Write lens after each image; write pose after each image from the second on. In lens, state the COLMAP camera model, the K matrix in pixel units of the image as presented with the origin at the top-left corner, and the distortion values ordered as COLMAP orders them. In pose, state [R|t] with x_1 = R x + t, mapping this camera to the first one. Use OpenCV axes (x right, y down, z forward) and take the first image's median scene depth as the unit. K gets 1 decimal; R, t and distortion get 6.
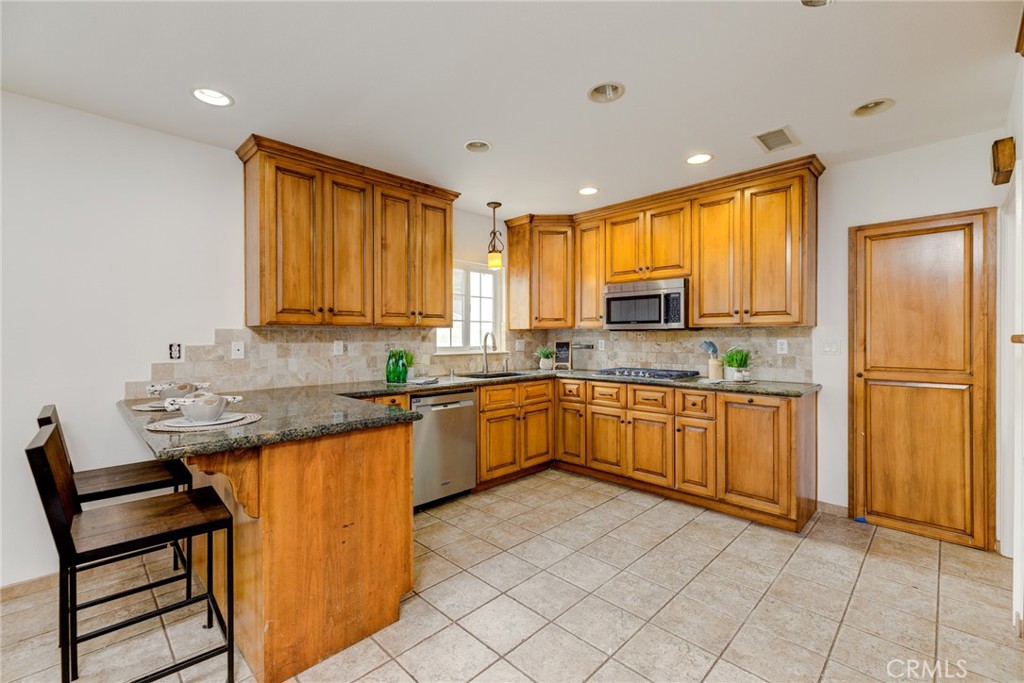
lens RADIAL K [[436.4, 0, 512.3], [0, 436.4, 335.4], [0, 0, 1]] dist [0.001507, -0.003976]
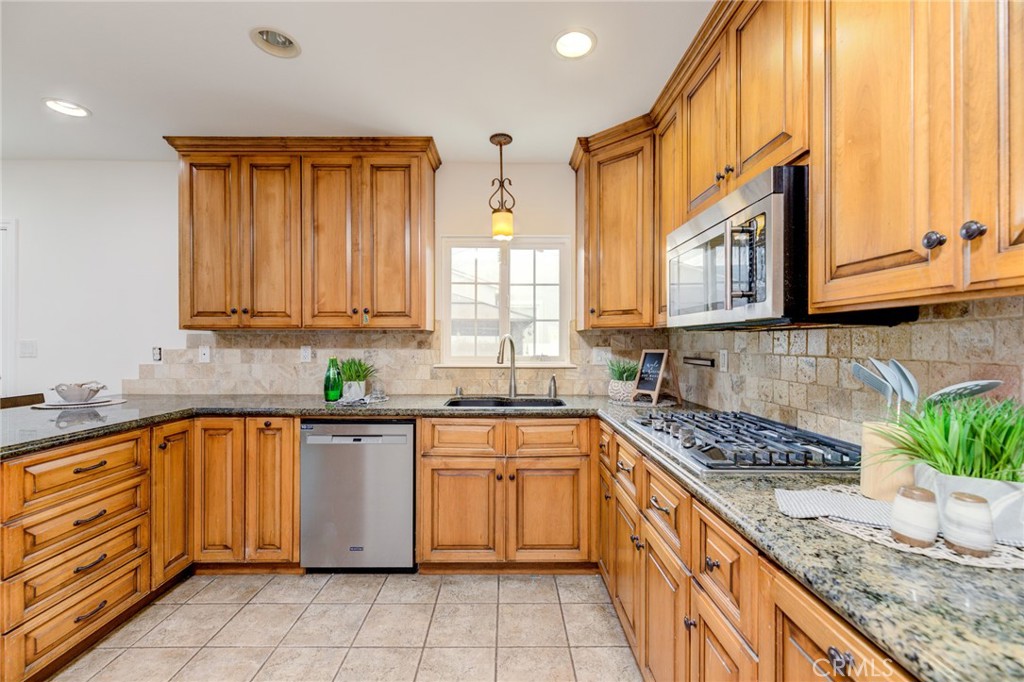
lens RADIAL K [[433.3, 0, 512.0], [0, 433.3, 341.0], [0, 0, 1]] dist [0.001684, -0.000037]
pose [[0.709793, -0.000039, -0.704410, 0.531120], [-0.001263, 0.999998, -0.001327, 0.002415], [0.704409, 0.001832, 0.709792, 0.689679]]
